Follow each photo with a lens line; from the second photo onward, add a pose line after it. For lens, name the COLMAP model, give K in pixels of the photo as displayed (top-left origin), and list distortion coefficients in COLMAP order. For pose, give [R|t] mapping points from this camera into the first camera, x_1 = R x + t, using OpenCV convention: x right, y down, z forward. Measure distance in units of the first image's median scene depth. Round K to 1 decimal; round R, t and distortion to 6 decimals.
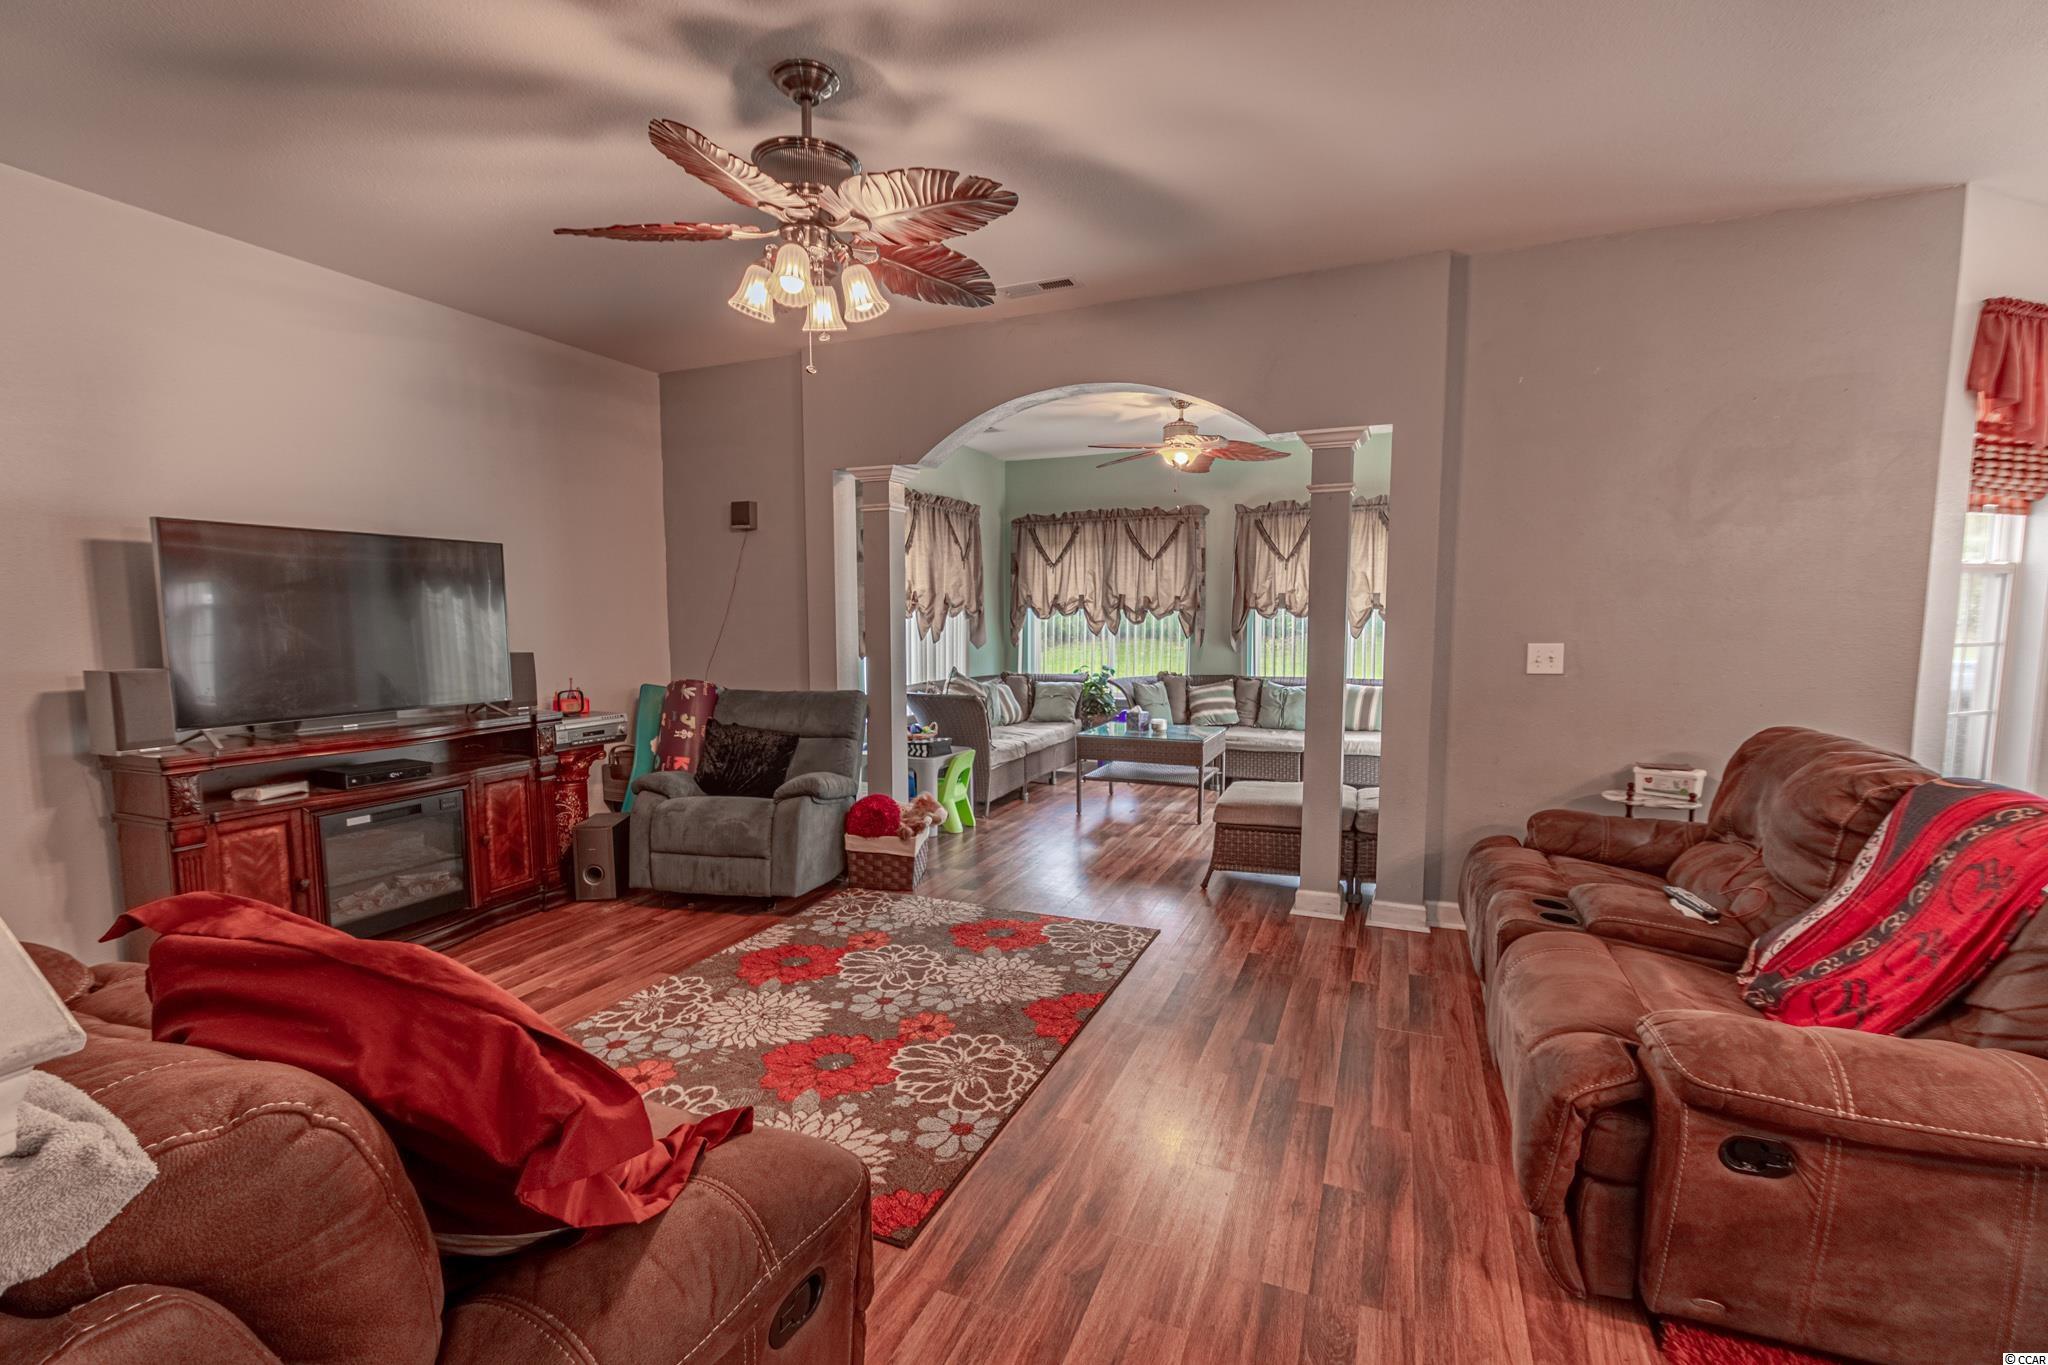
lens RADIAL K [[901.7, 0, 1006.0], [0, 901.7, 699.5], [0, 0, 1]] dist [0.004924, 0.001735]
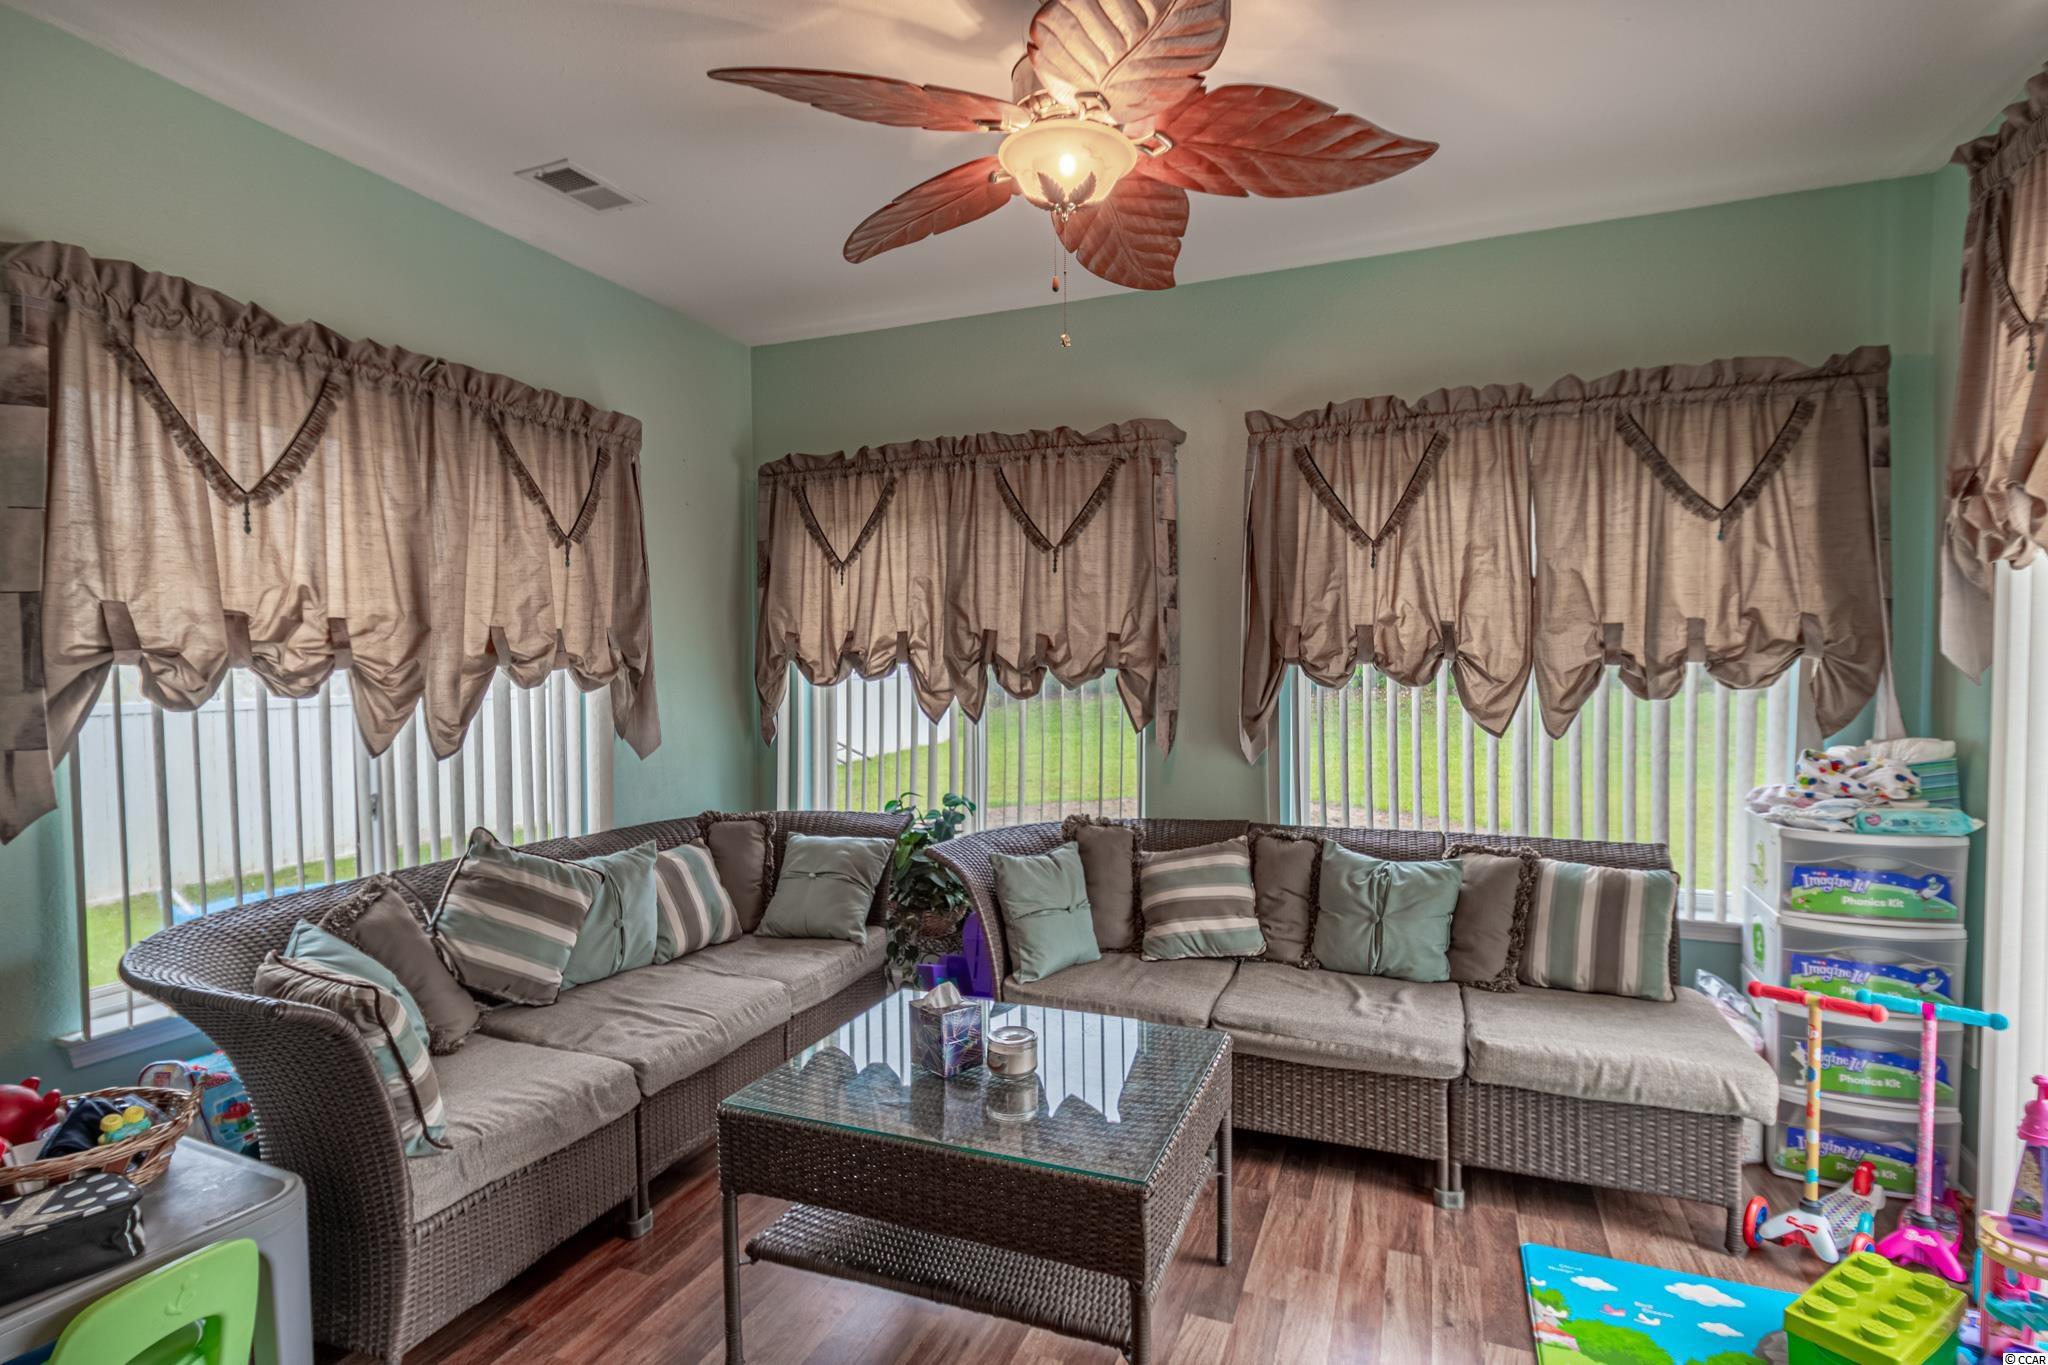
lens RADIAL K [[1043.4, 0, 1008.5], [0, 1043.4, 706.8], [0, 0, 1]] dist [0.020182, -0.010398]
pose [[0.999582, -0.004500, 0.028546, 0.134499], [0.005948, 0.998689, -0.050849, -0.058884], [-0.028280, 0.050998, 0.998298, 0.544733]]
